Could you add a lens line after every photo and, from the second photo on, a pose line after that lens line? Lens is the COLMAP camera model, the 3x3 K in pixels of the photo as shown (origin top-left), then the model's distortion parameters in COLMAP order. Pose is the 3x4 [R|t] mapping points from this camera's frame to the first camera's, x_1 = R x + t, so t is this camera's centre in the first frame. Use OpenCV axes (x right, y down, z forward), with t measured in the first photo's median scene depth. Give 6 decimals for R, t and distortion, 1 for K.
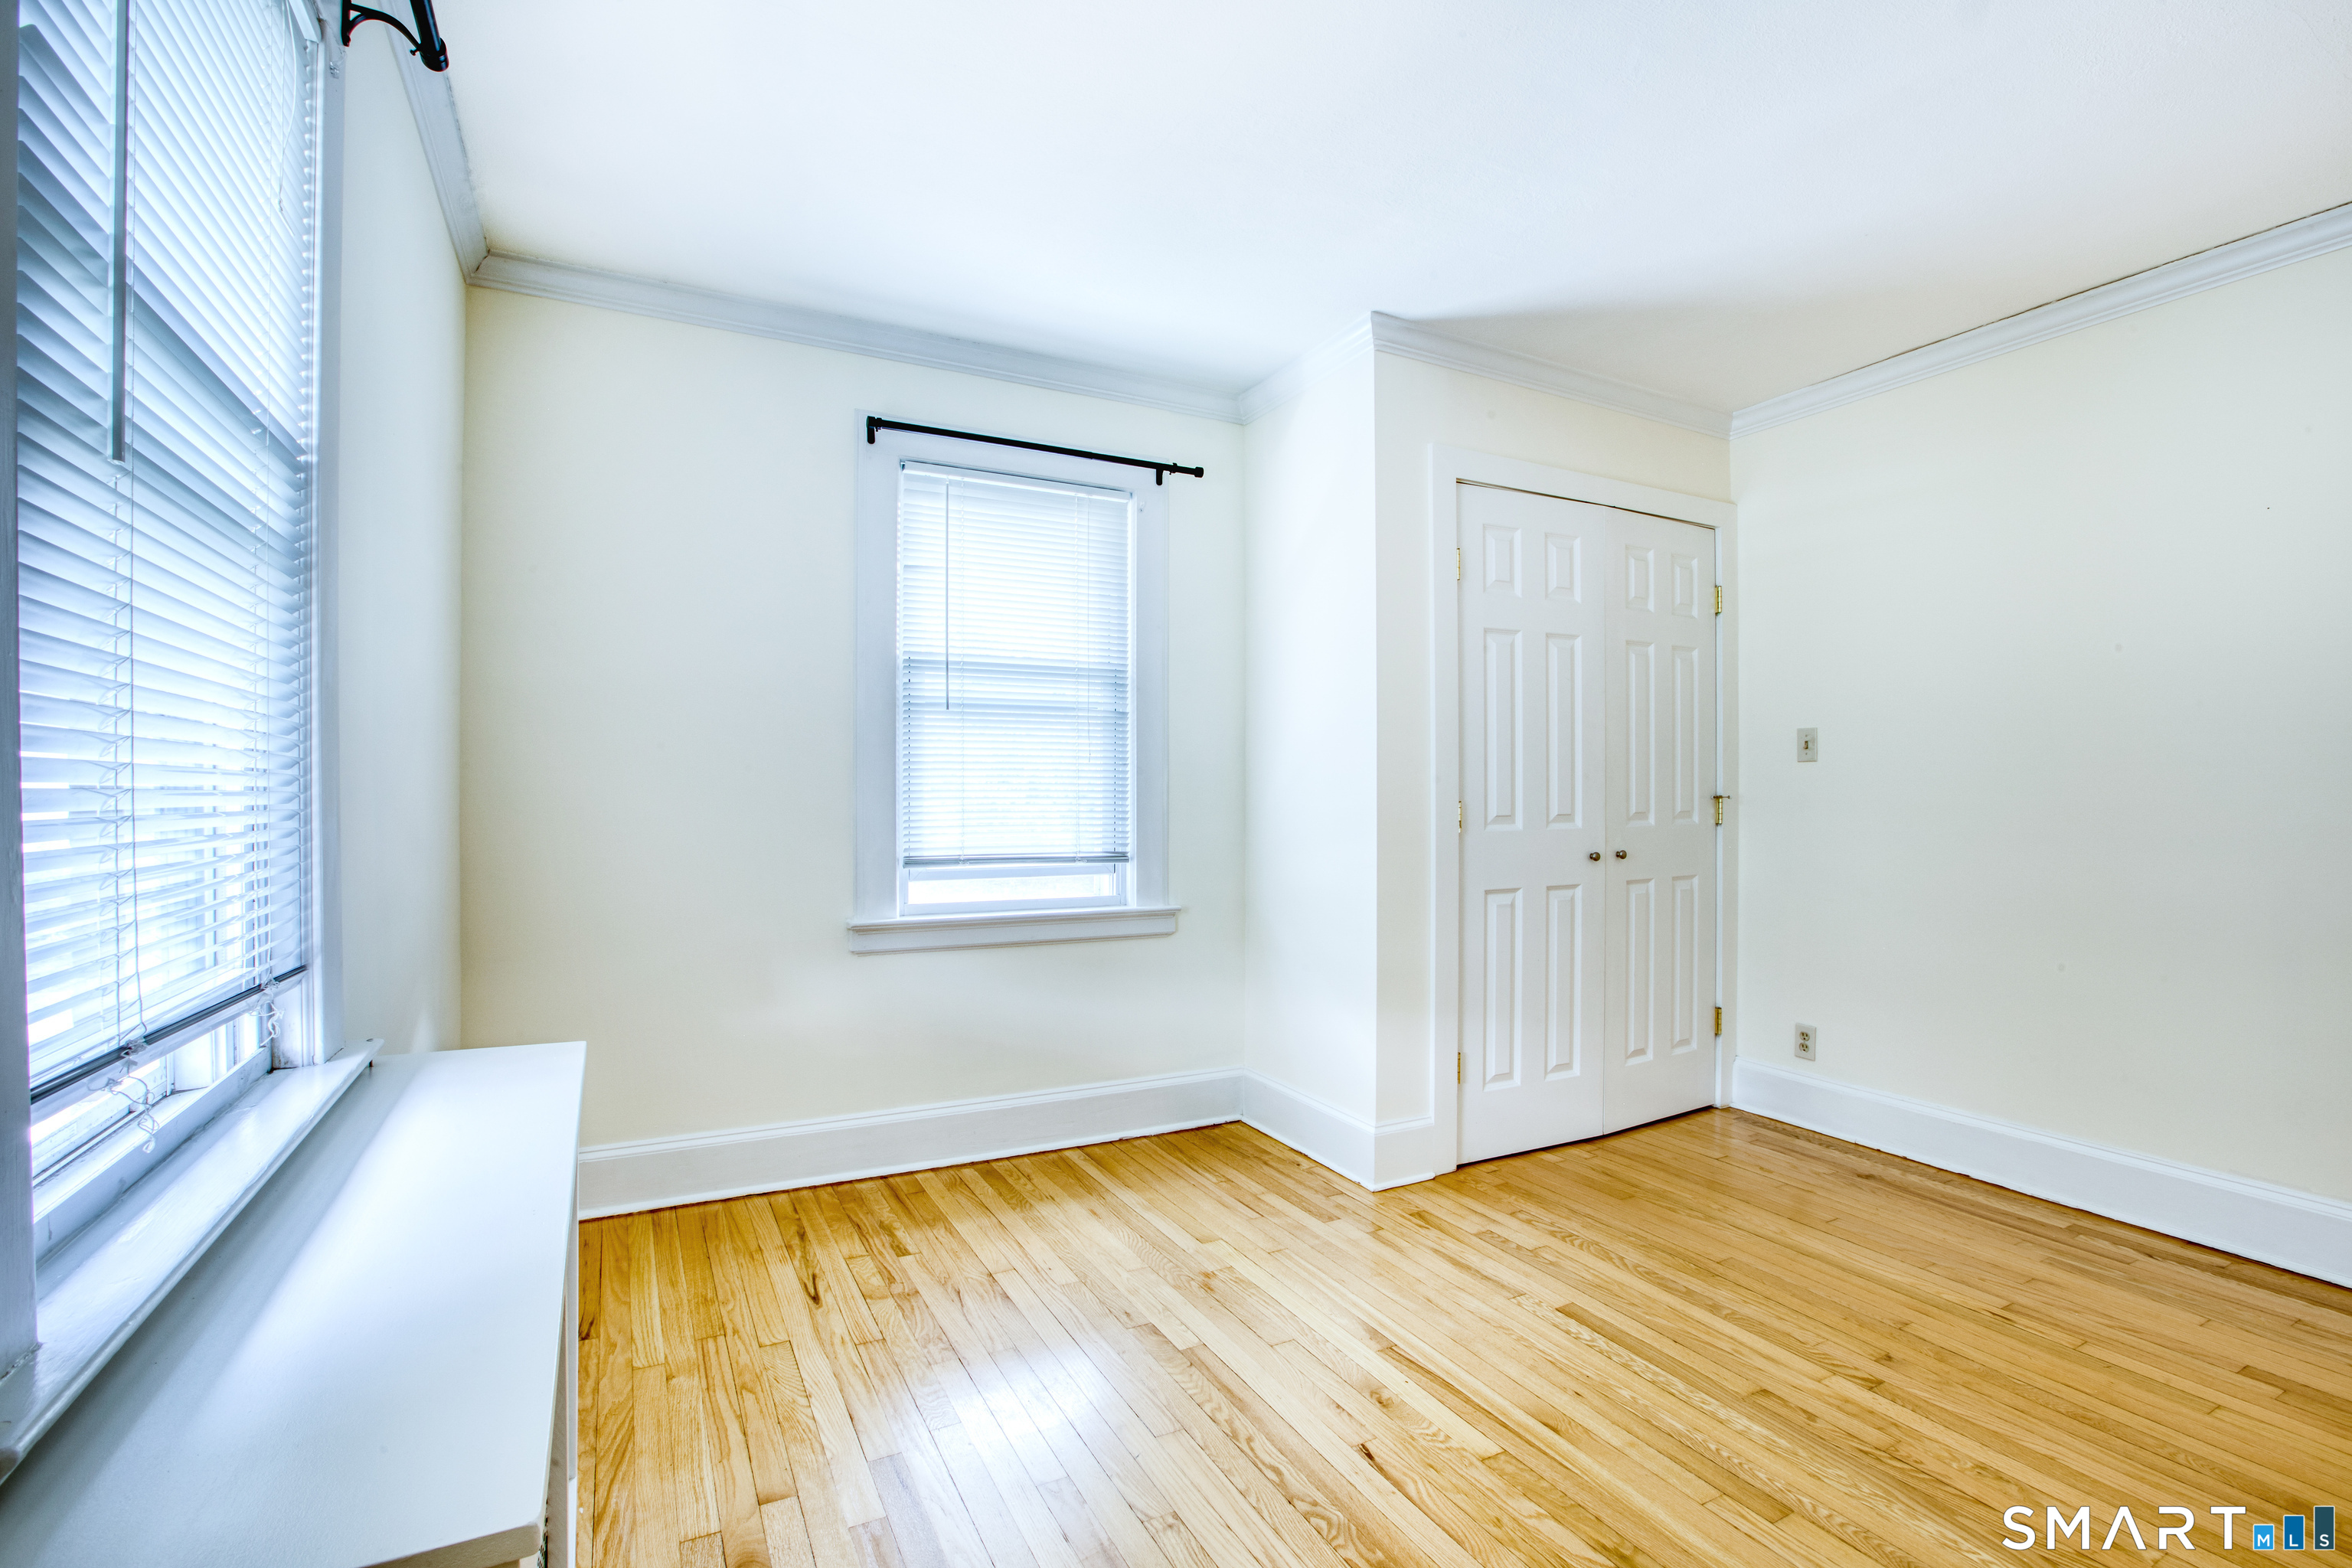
lens RADIAL K [[1072.8, 0, 1220.4], [0, 1072.8, 781.8], [0, 0, 1]] dist [-0.045636, 0.011763]
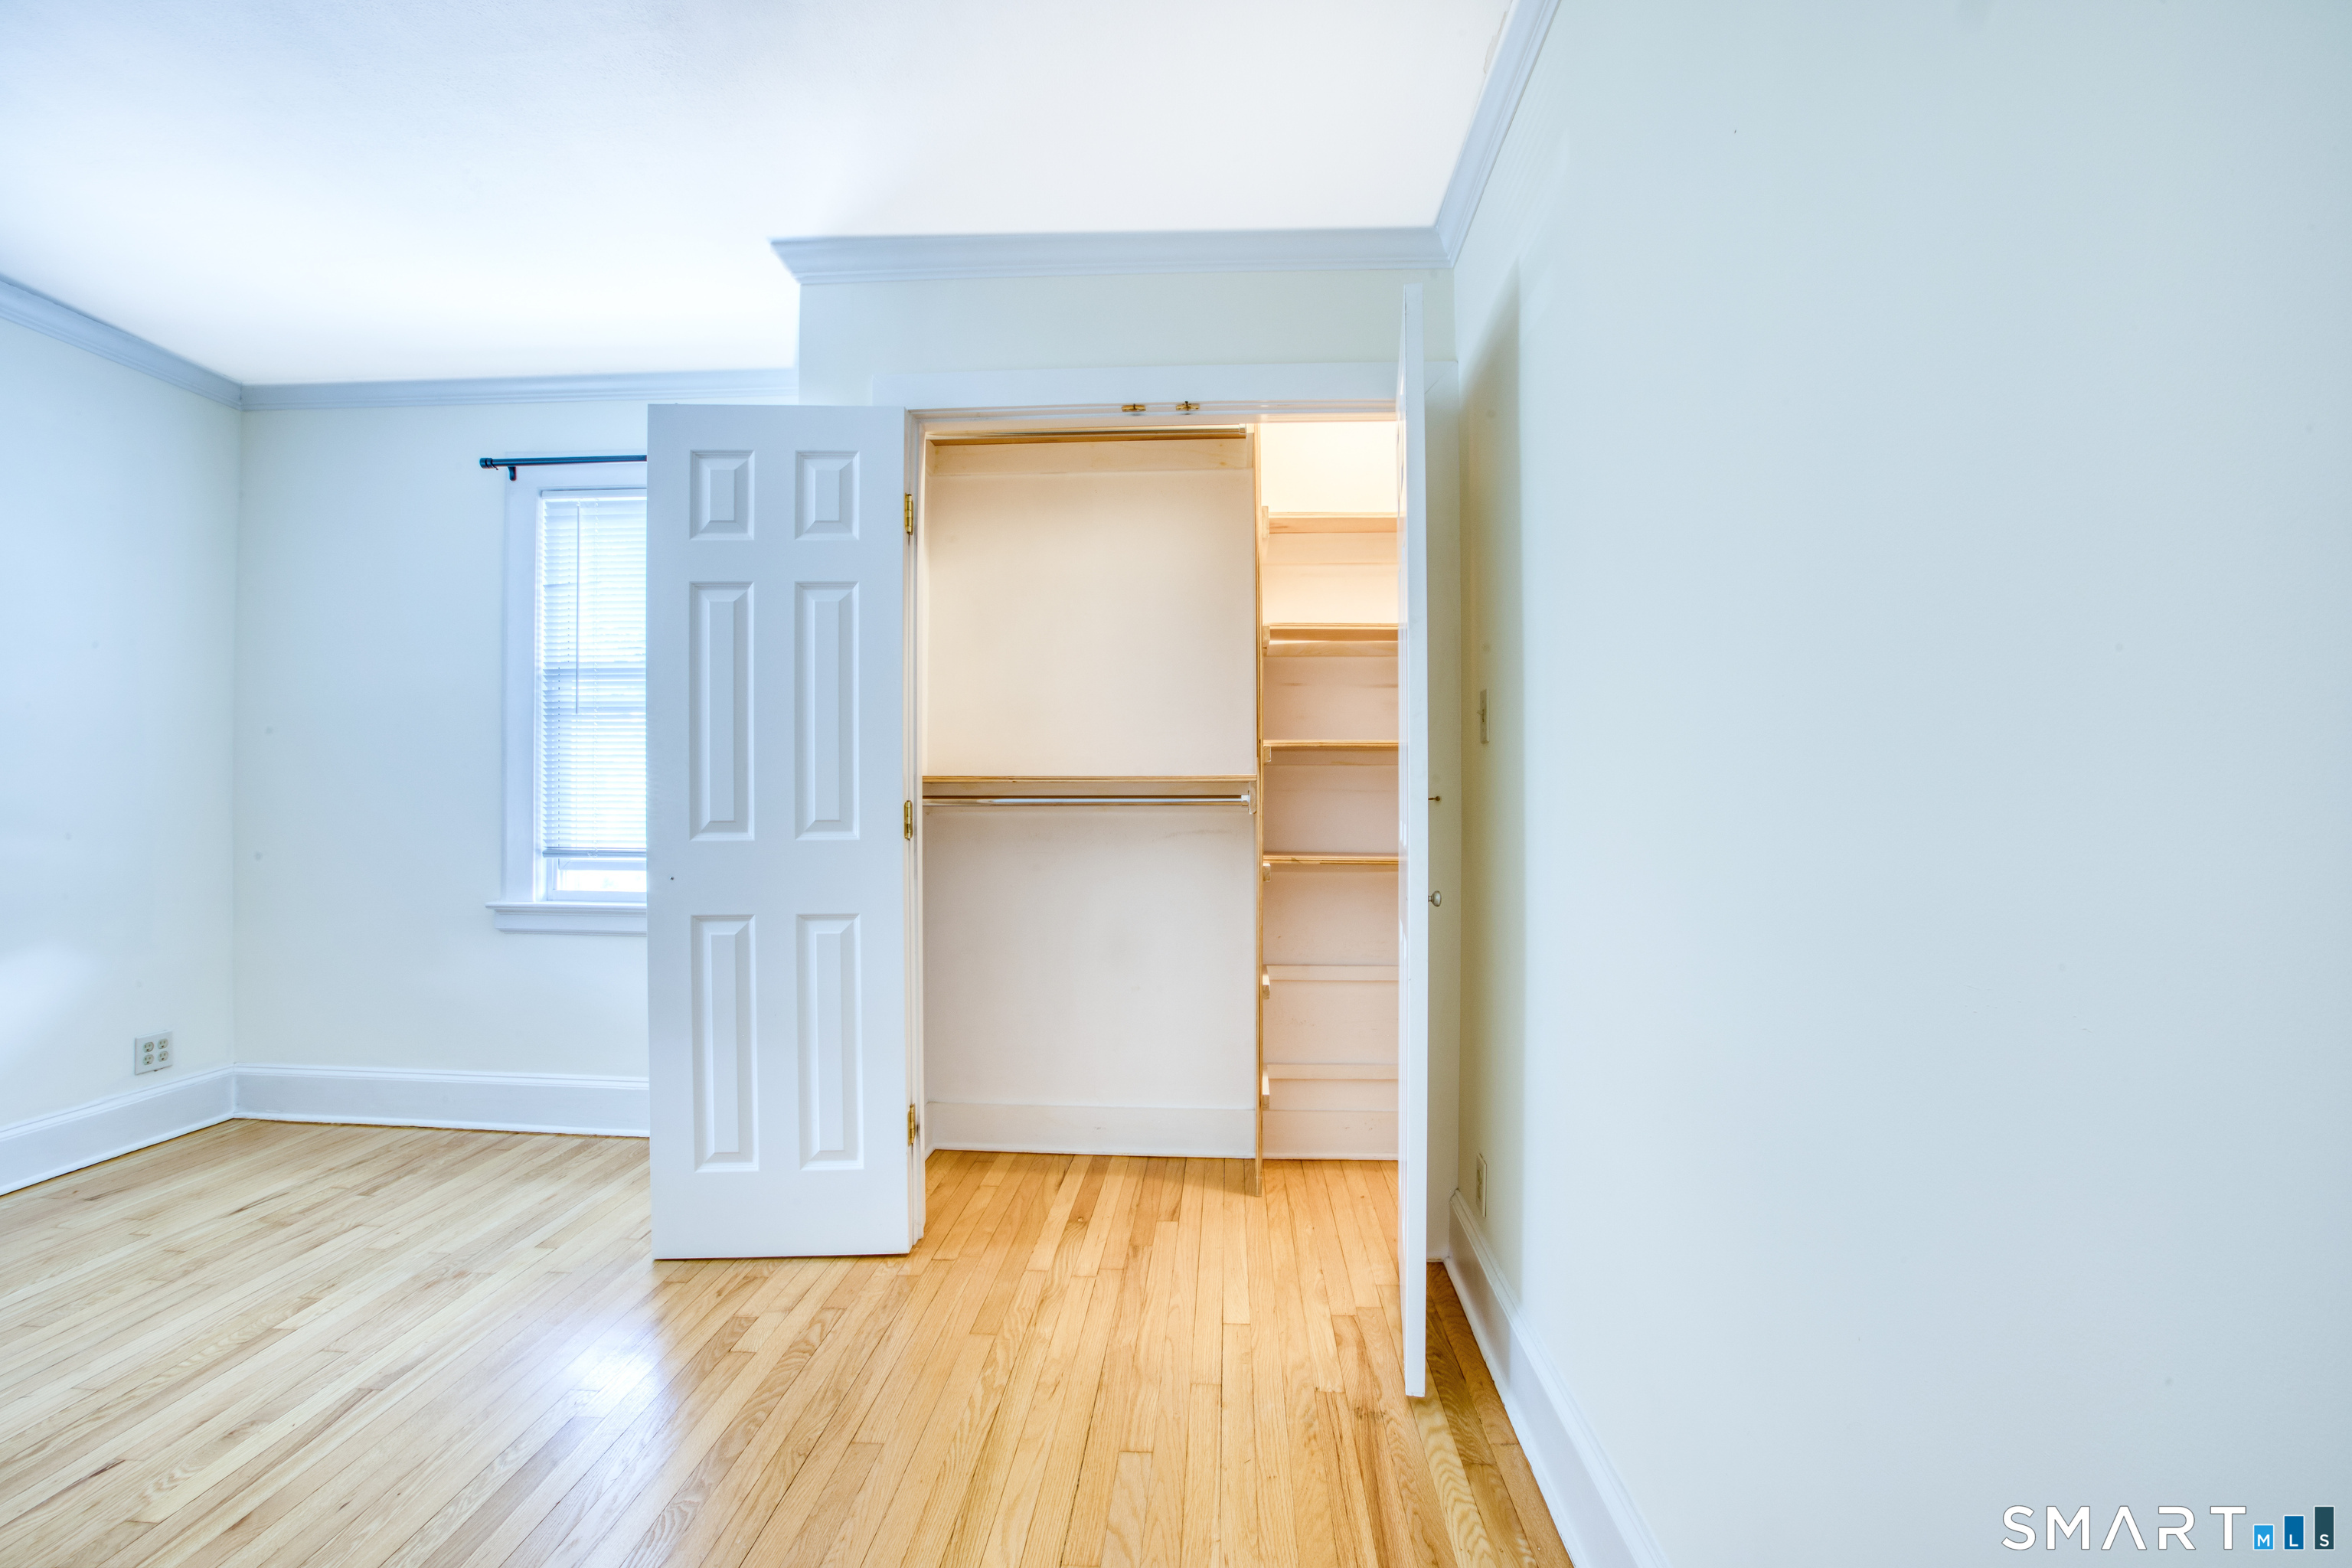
lens RADIAL K [[1072.8, 0, 1183.4], [0, 1072.8, 782.8], [0, 0, 1]] dist [-0.045636, 0.011763]
pose [[0.852153, -0.003846, -0.523279, 0.911145], [-0.000369, 0.999968, -0.007950, 0.012775], [0.523293, 0.006968, 0.852125, 0.445212]]
